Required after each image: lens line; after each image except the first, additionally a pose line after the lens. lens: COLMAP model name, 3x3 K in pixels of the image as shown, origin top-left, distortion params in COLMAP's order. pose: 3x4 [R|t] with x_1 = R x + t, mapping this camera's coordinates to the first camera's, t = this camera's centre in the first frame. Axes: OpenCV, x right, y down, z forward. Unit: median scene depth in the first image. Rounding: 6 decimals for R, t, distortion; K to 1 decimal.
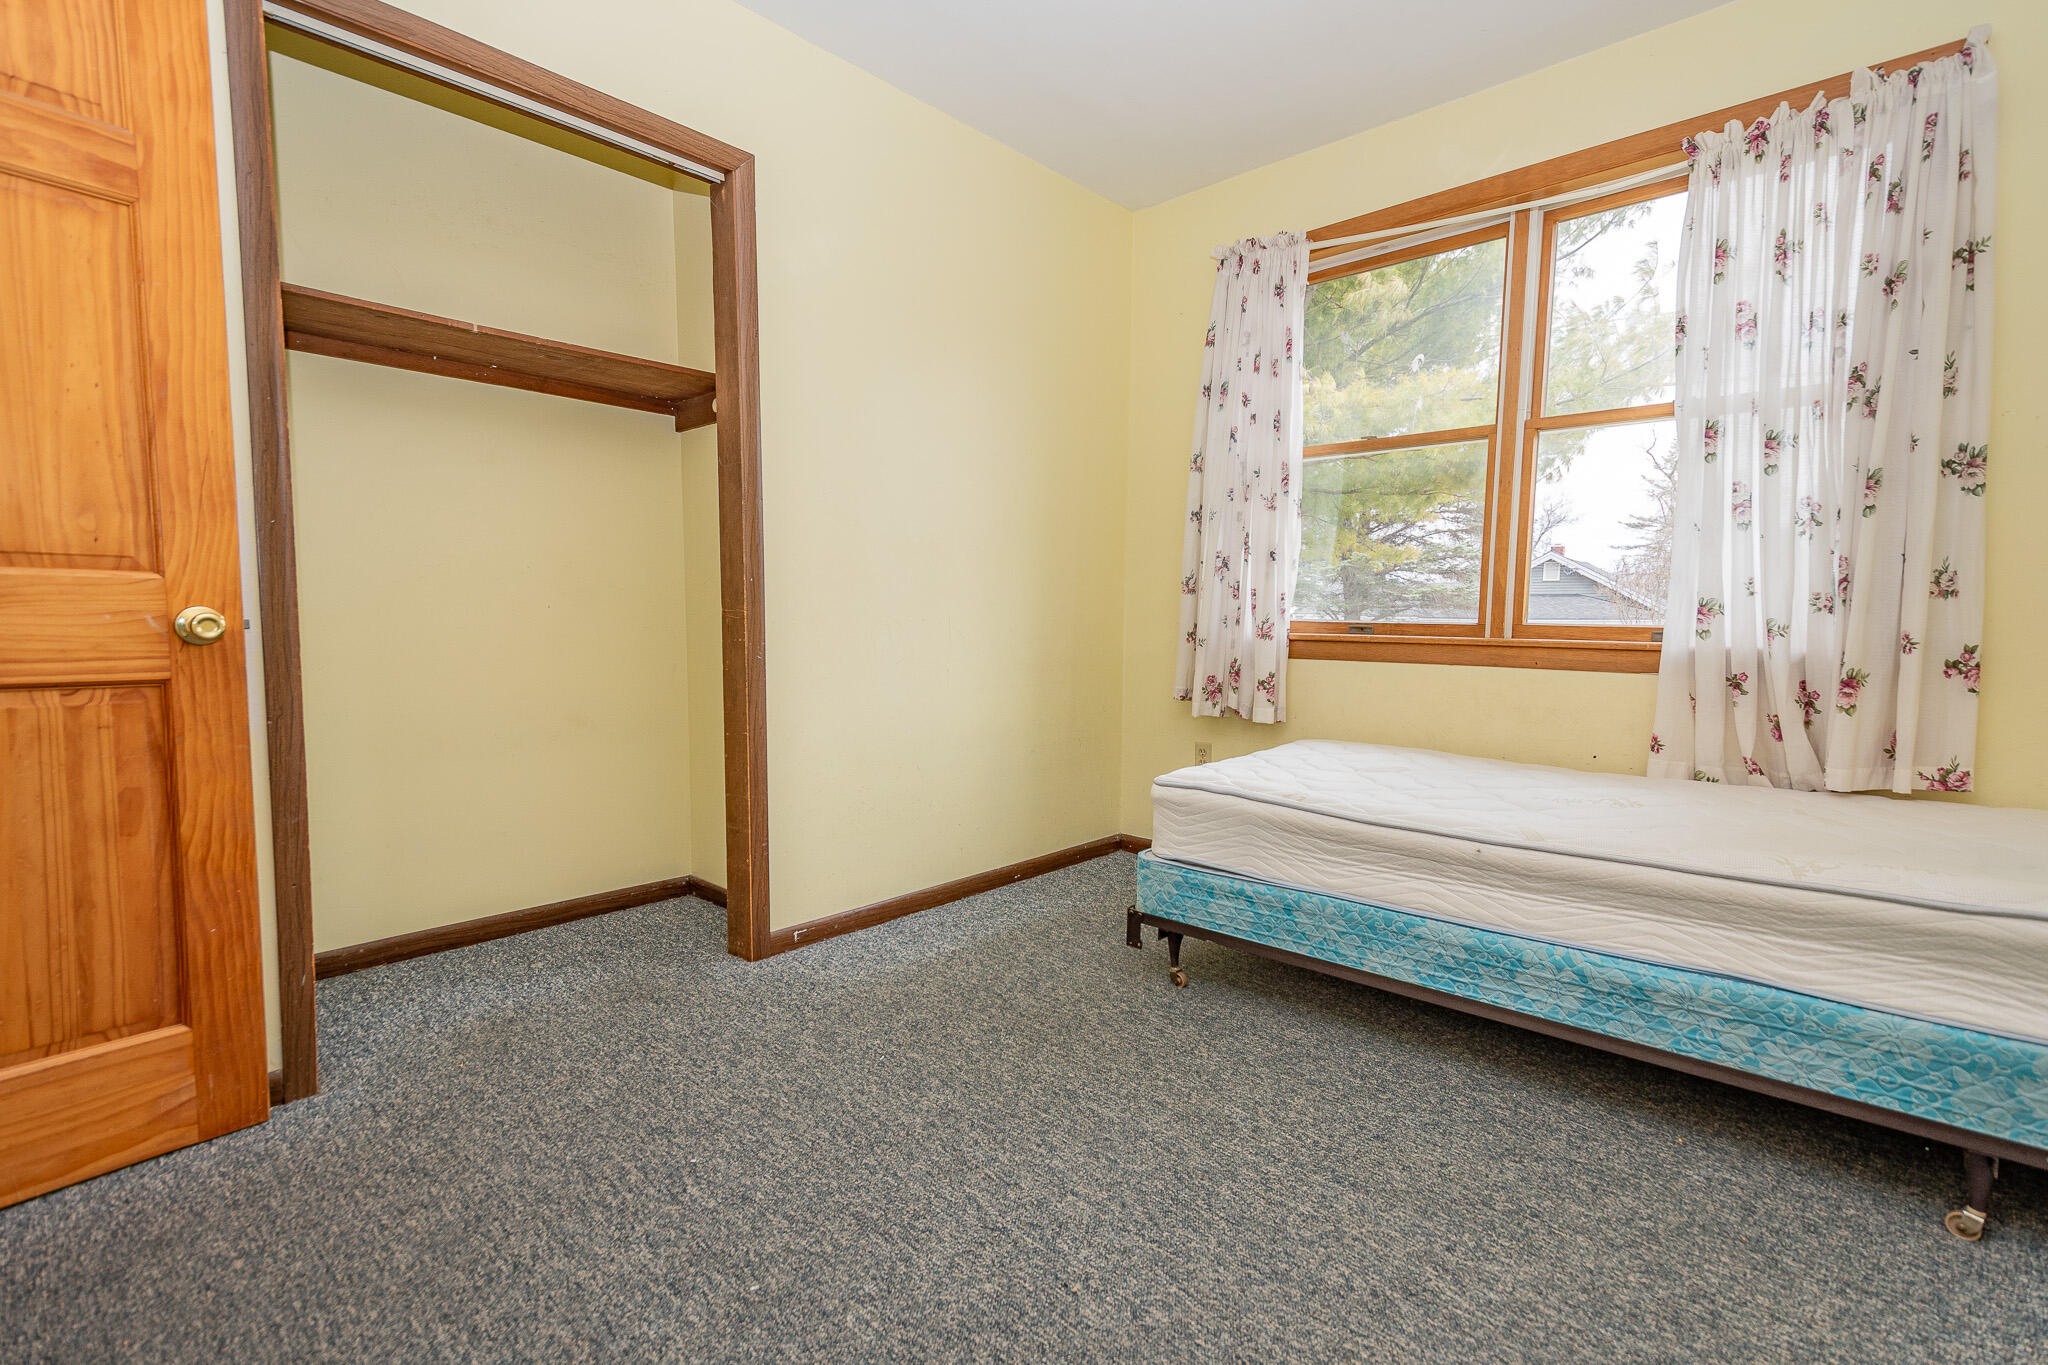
lens RADIAL K [[922.3, 0, 1024.0], [0, 922.3, 682.5], [0, 0, 1]] dist [0.022216, -0.000994]
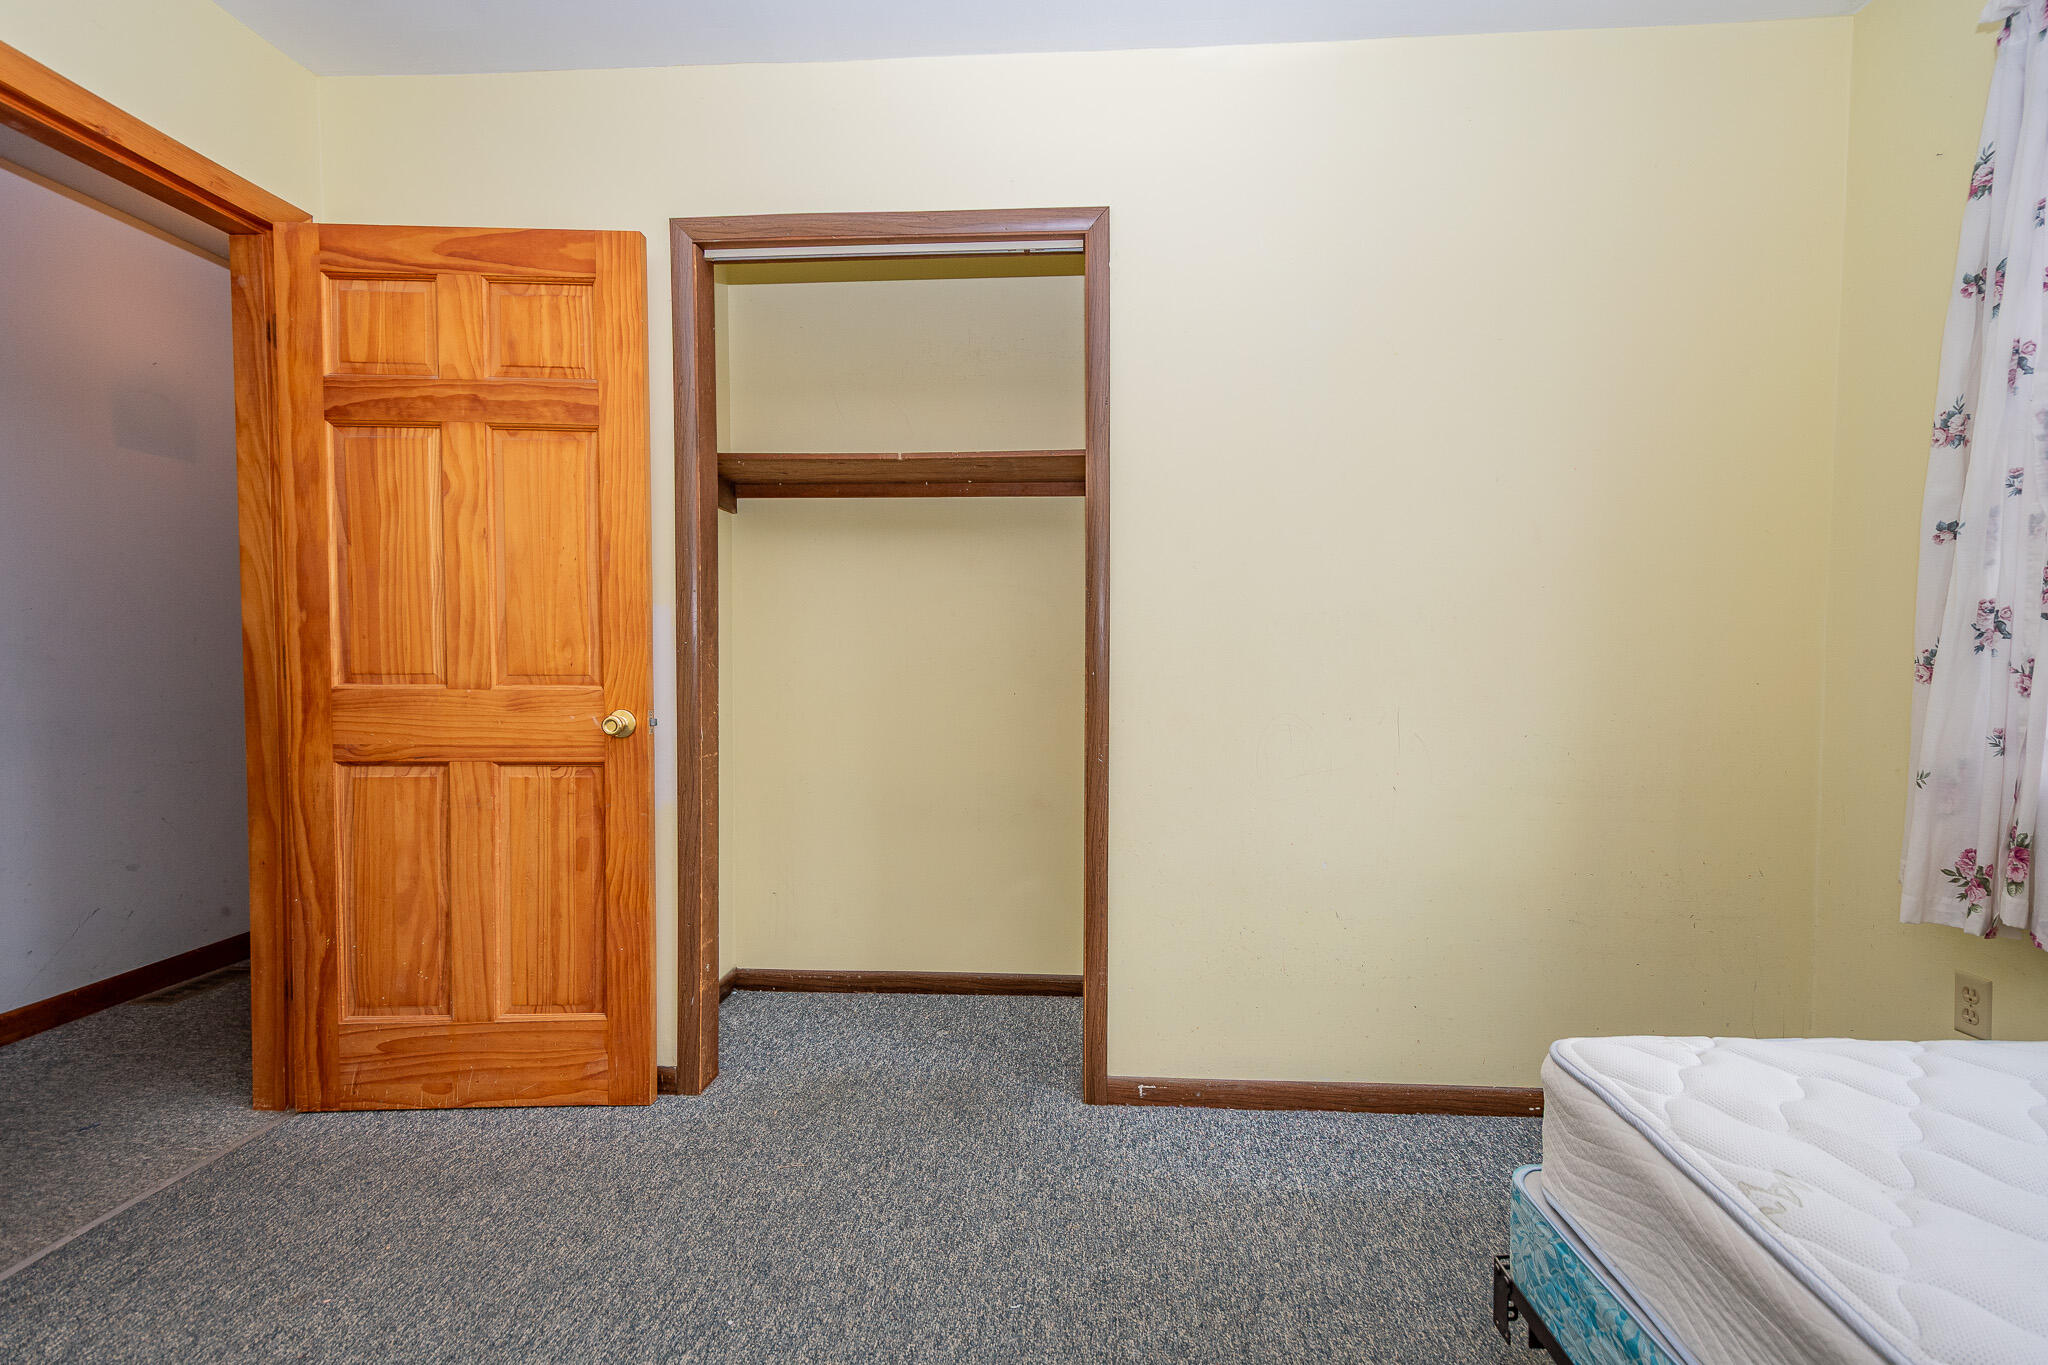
lens RADIAL K [[911.3, 0, 1028.7], [0, 911.3, 693.9], [0, 0, 1]] dist [0.030997, -0.011725]
pose [[0.647363, 0.022296, -0.761855, 0.515199], [-0.053001, 0.998469, -0.015816, -0.112916], [0.760337, 0.050618, 0.647554, 0.581440]]
